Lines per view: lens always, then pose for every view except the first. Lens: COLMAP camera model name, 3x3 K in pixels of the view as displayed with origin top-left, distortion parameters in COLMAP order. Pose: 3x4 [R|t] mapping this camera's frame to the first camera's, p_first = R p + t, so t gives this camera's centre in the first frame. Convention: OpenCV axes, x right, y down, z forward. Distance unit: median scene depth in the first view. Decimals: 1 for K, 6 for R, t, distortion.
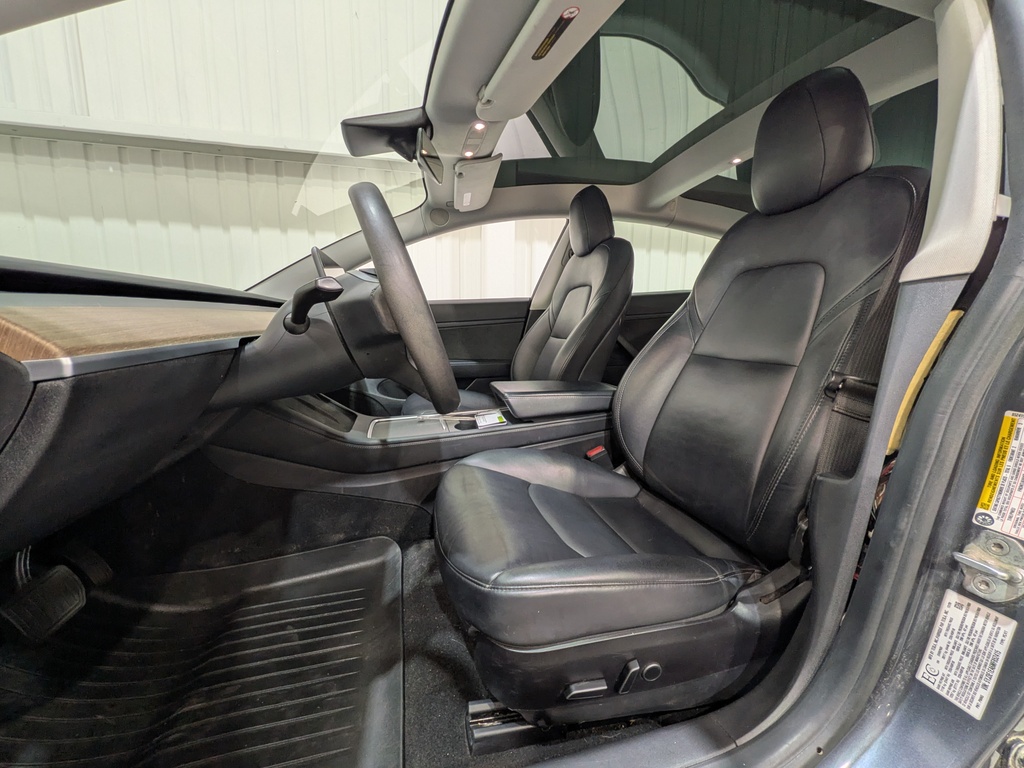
lens RADIAL K [[403.2, 0, 512.0], [0, 403.2, 384.0], [0, 0, 1]] dist [-0.002374, -0.000117]
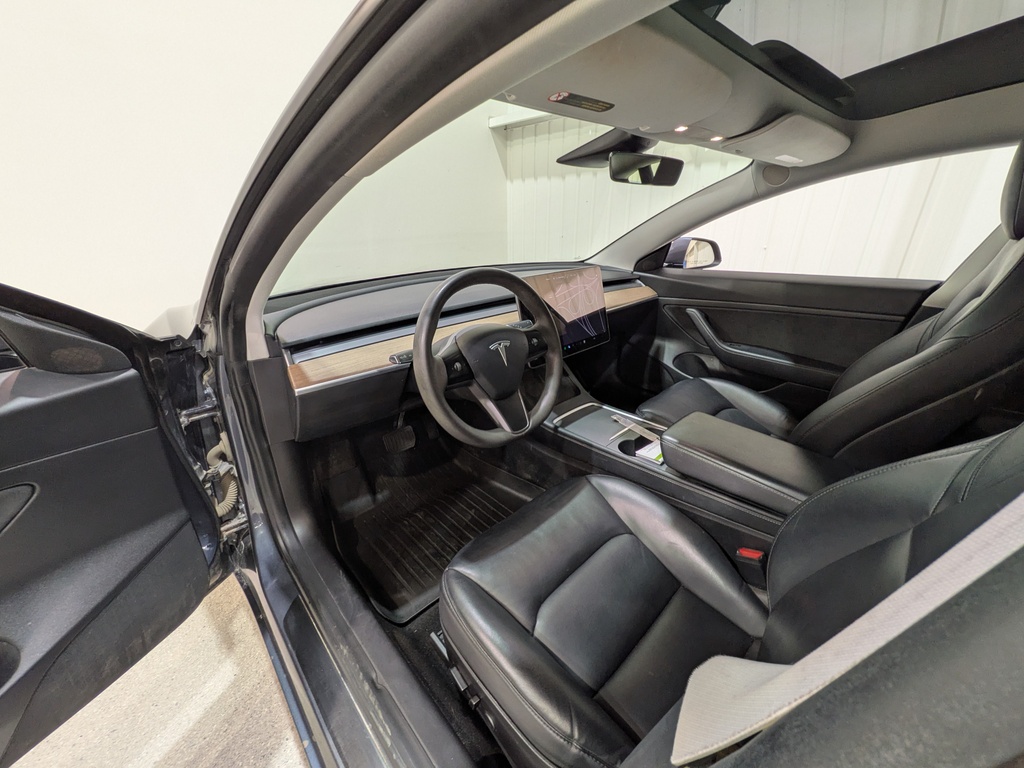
lens RADIAL K [[403.2, 0, 512.0], [0, 403.2, 384.0], [0, 0, 1]] dist [-0.002374, -0.000117]
pose [[0.476763, 0.343026, -0.809340, 0.508848], [-0.132829, 0.938258, 0.319419, -0.323850], [0.868938, -0.044784, 0.492890, 0.245005]]
